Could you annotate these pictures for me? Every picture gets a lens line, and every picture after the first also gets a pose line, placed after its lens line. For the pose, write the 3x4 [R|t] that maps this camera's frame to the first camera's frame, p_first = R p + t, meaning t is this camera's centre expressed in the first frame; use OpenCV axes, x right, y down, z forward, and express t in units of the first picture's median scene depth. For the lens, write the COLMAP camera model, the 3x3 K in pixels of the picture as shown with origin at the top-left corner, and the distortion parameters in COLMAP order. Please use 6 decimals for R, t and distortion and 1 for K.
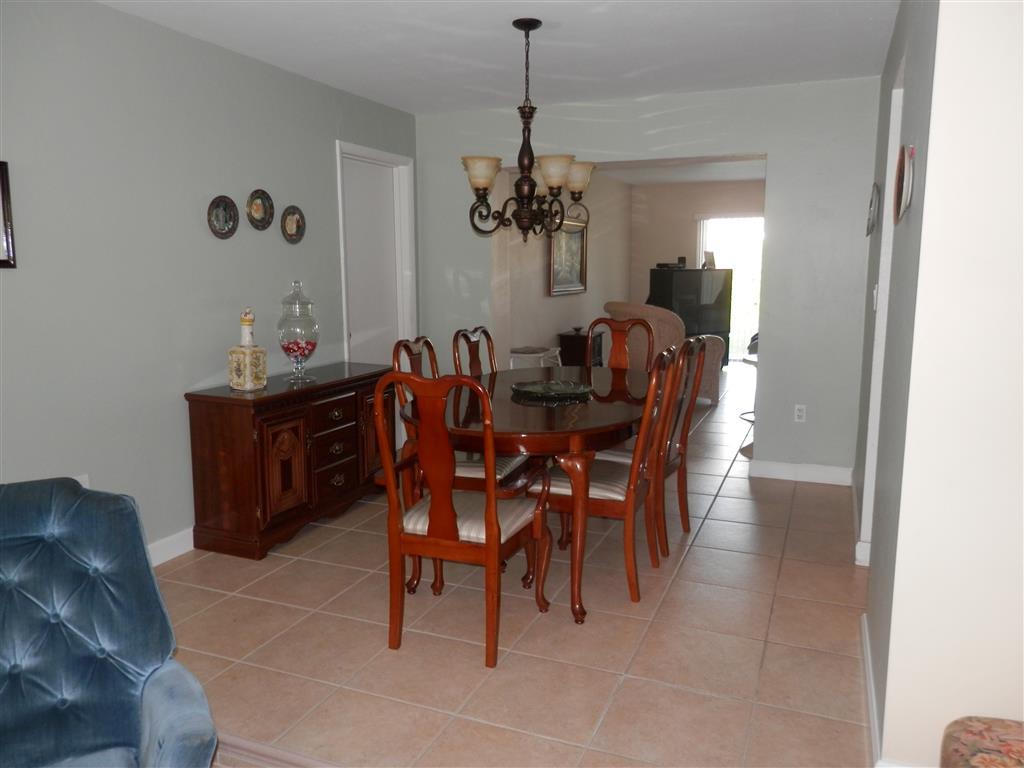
lens RADIAL K [[763.5, 0, 511.8], [0, 763.5, 383.2], [0, 0, 1]] dist [0.001659, -0.001405]
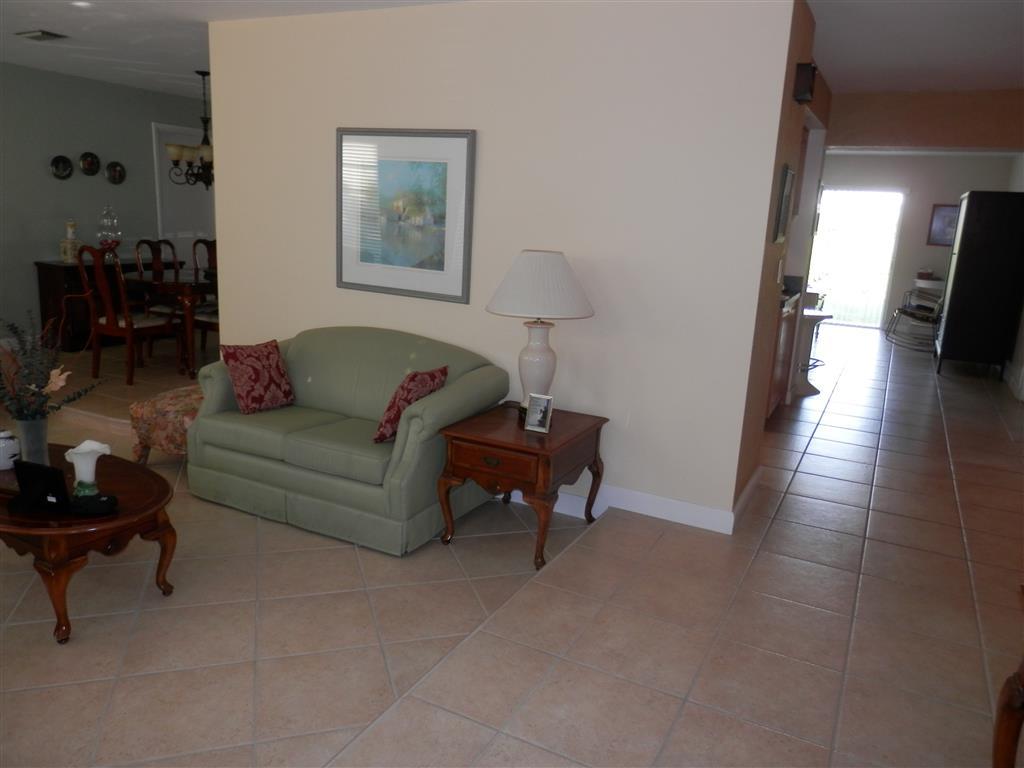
lens RADIAL K [[763.5, 0, 512.6], [0, 763.5, 384.3], [0, 0, 1]] dist [0.001659, -0.001405]
pose [[0.995497, 0.069036, -0.064956, 0.869021], [-0.064711, 0.995686, 0.066490, 0.110035], [0.069266, -0.061987, 0.995671, -0.794348]]
